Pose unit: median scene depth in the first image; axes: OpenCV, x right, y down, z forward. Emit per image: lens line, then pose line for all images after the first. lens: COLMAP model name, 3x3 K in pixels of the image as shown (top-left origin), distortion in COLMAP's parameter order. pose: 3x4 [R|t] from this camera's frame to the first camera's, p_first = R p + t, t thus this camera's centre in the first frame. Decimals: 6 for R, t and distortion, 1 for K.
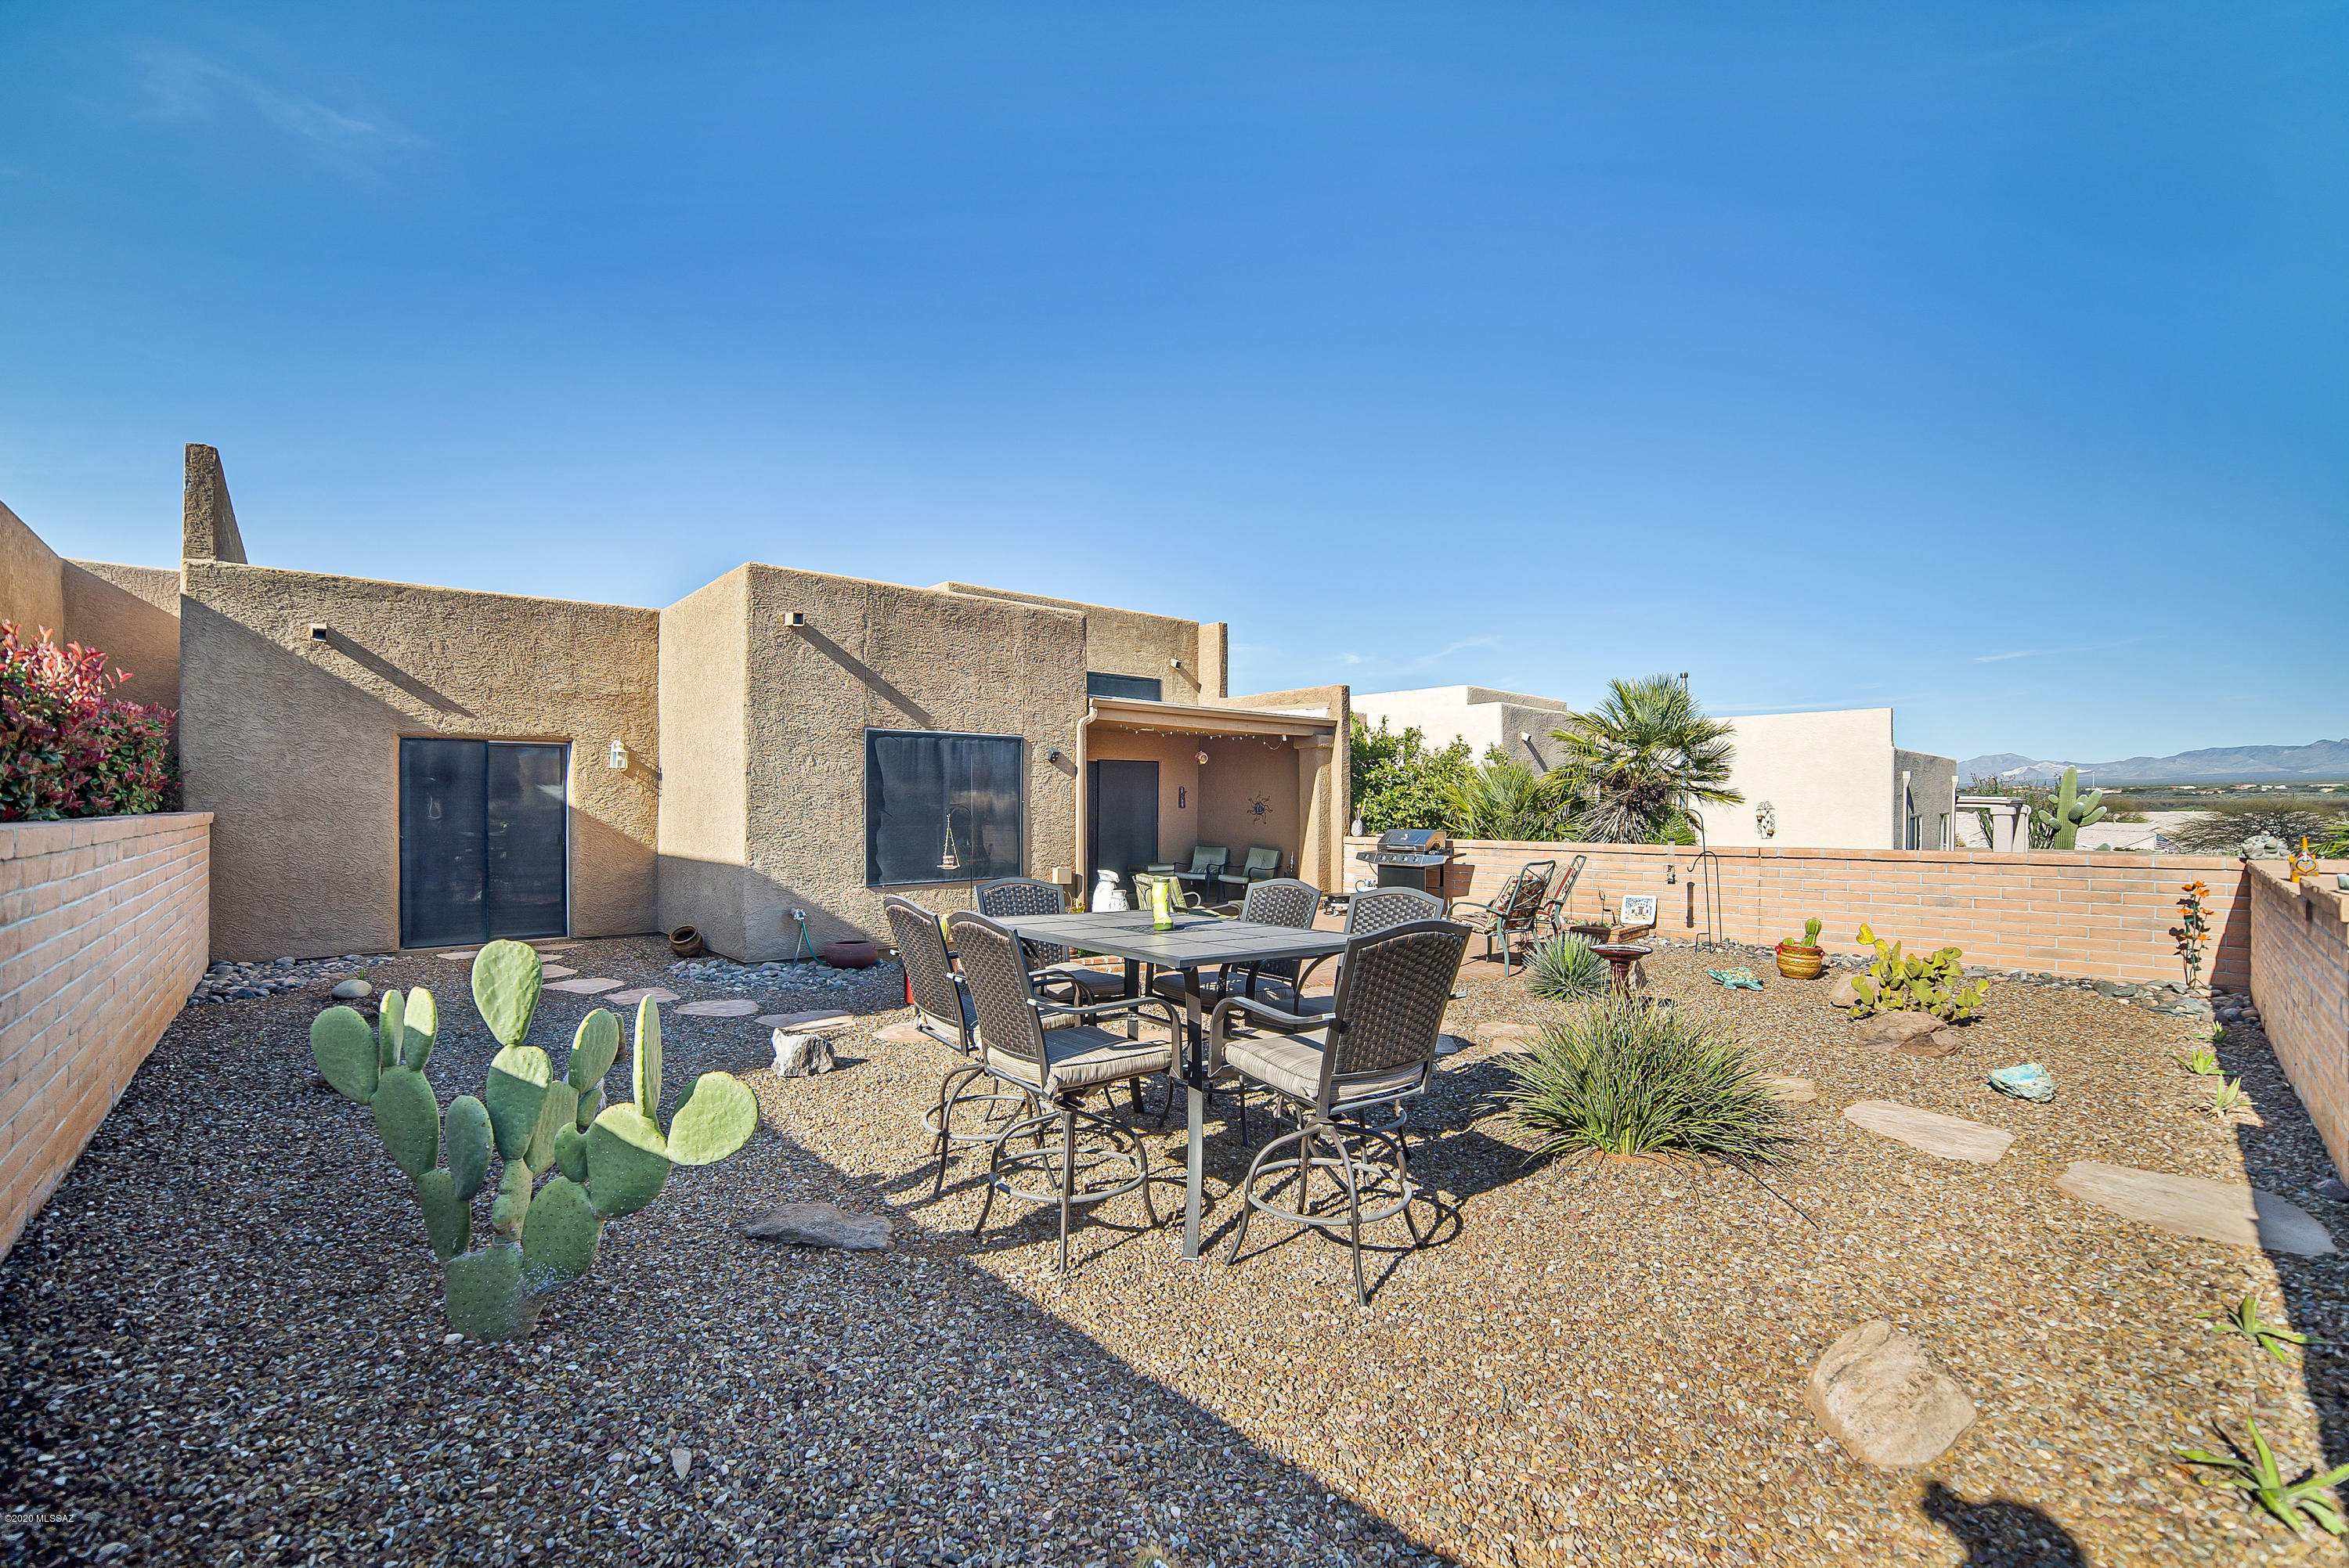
lens RADIAL K [[1024.3, 0, 1166.3], [0, 1024.3, 789.0], [0, 0, 1]] dist [-0.101184, 0.040799]
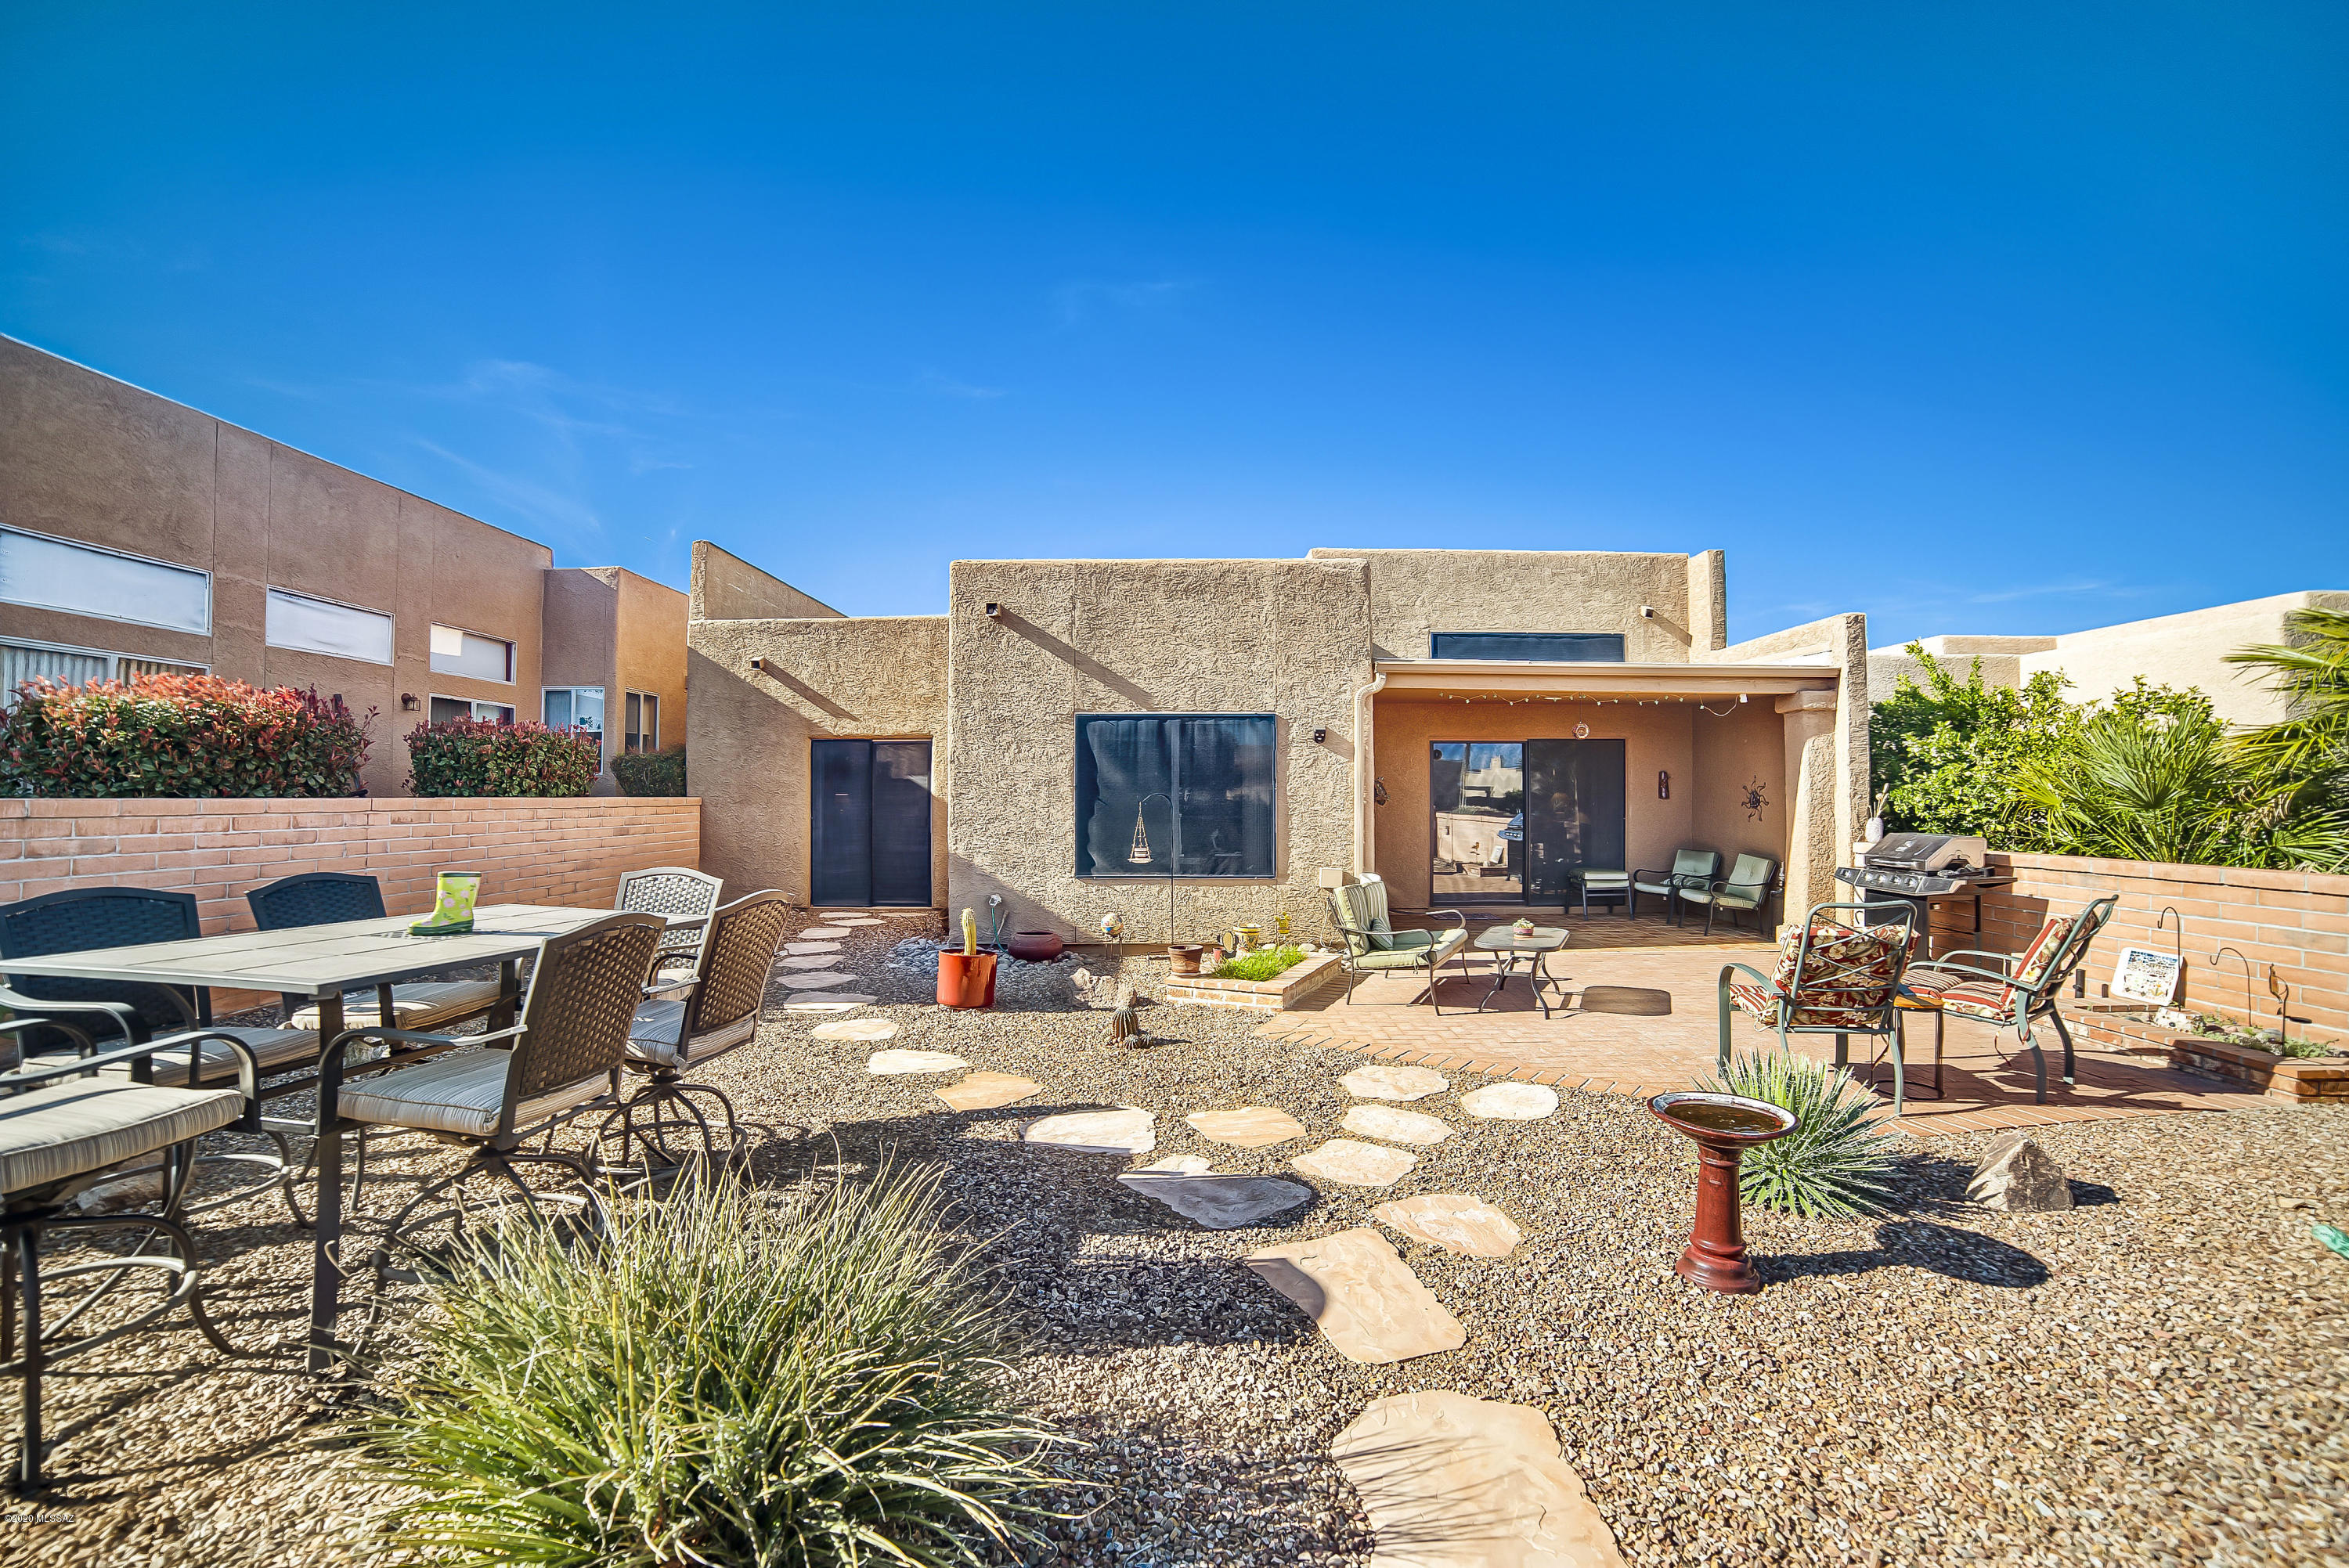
lens RADIAL K [[983.5, 0, 1168.9], [0, 983.5, 789.7], [0, 0, 1]] dist [-0.100379, 0.034914]
pose [[0.728203, -0.002316, -0.685358, 0.395312], [0.007638, 0.999960, 0.004736, 0.009125], [0.685319, -0.008683, 0.728191, 0.368573]]
